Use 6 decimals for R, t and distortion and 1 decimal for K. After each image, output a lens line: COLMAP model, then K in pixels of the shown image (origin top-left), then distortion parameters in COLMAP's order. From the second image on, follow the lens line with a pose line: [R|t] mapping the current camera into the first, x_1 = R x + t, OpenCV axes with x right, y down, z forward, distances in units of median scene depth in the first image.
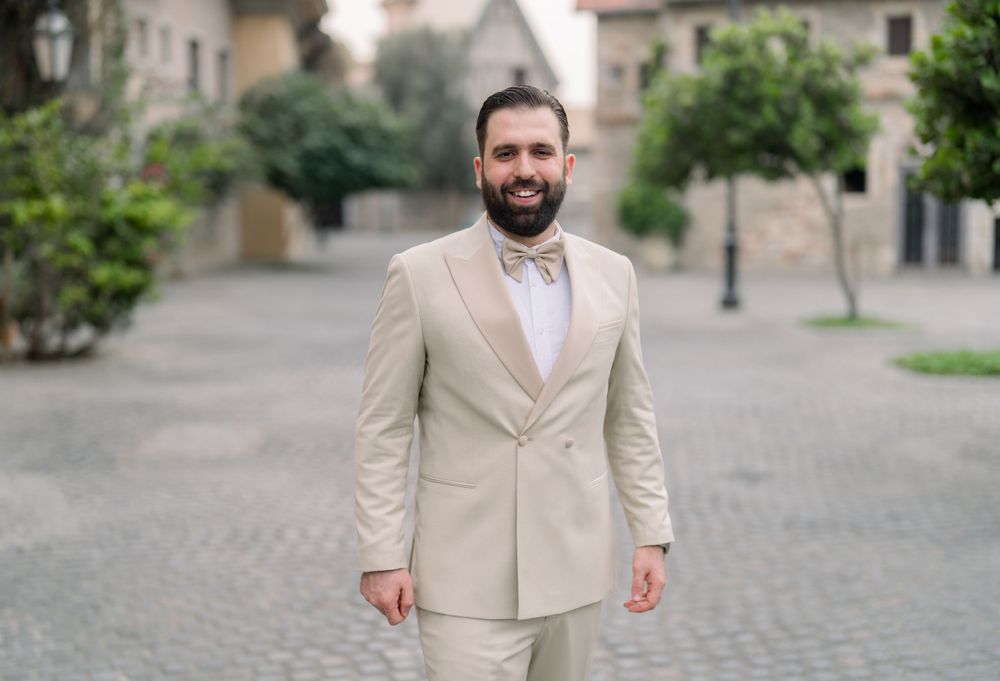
lens RADIAL K [[1502.3, 0, 466.6], [0, 1502.3, 343.2], [0, 0, 1]] dist [0.006057, -0.007383]
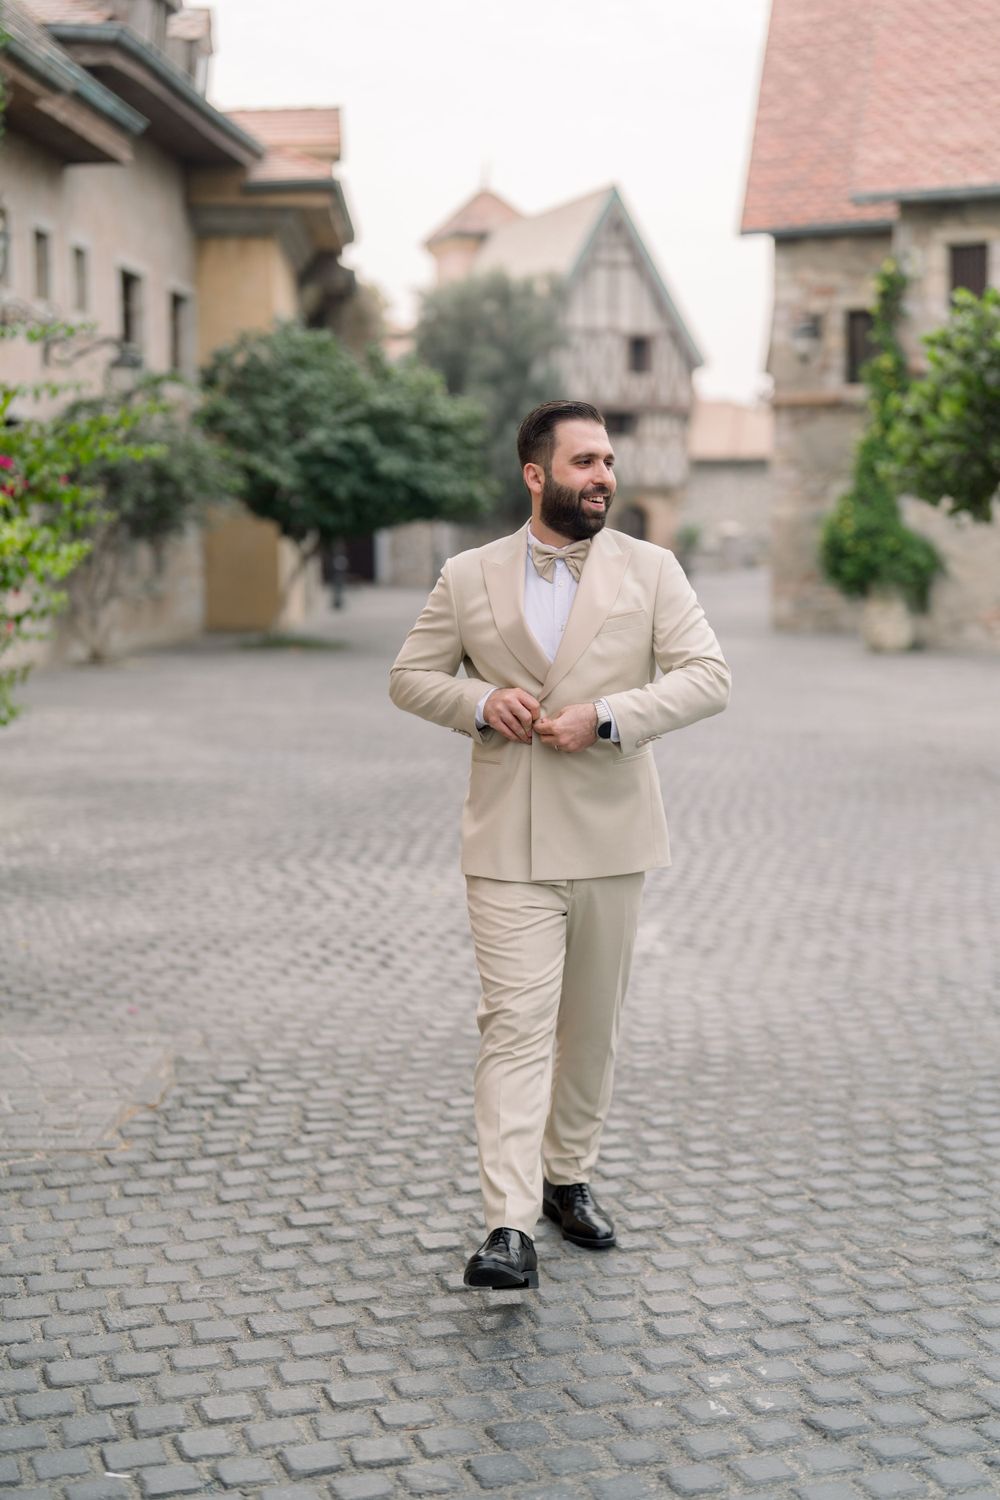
lens RADIAL K [[2139.2, 0, 497.4], [0, 2139.2, 766.9], [0, 0, 1]] dist [0.004320, 0.029016]
pose [[0.999716, 0.003430, -0.023584, -0.013478], [-0.003189, 0.999943, 0.010229, -0.013549], [0.023618, -0.010151, 0.999670, 0.185927]]
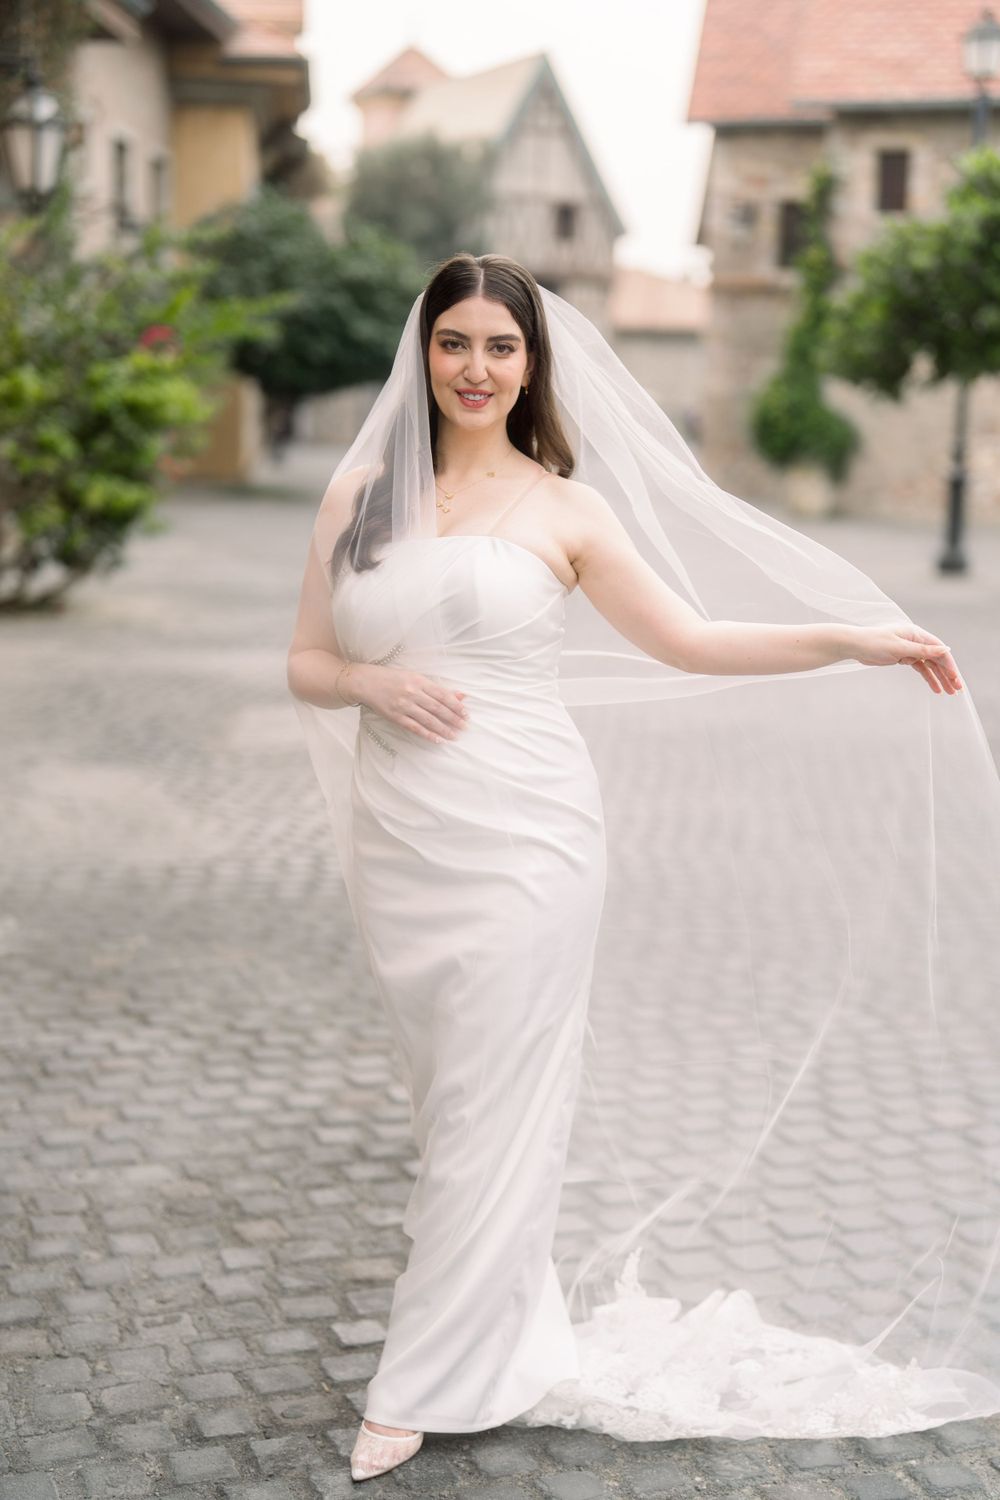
lens RADIAL K [[2258.7, 0, 500.0], [0, 2258.7, 750.0], [0, 0, 1]] dist [0.002152, 0.005358]
pose [[0.998965, 0.032261, 0.032076, -0.055608], [-0.034022, 0.997854, 0.055950, 0.005865], [-0.030202, -0.056983, 0.997918, -0.016052]]
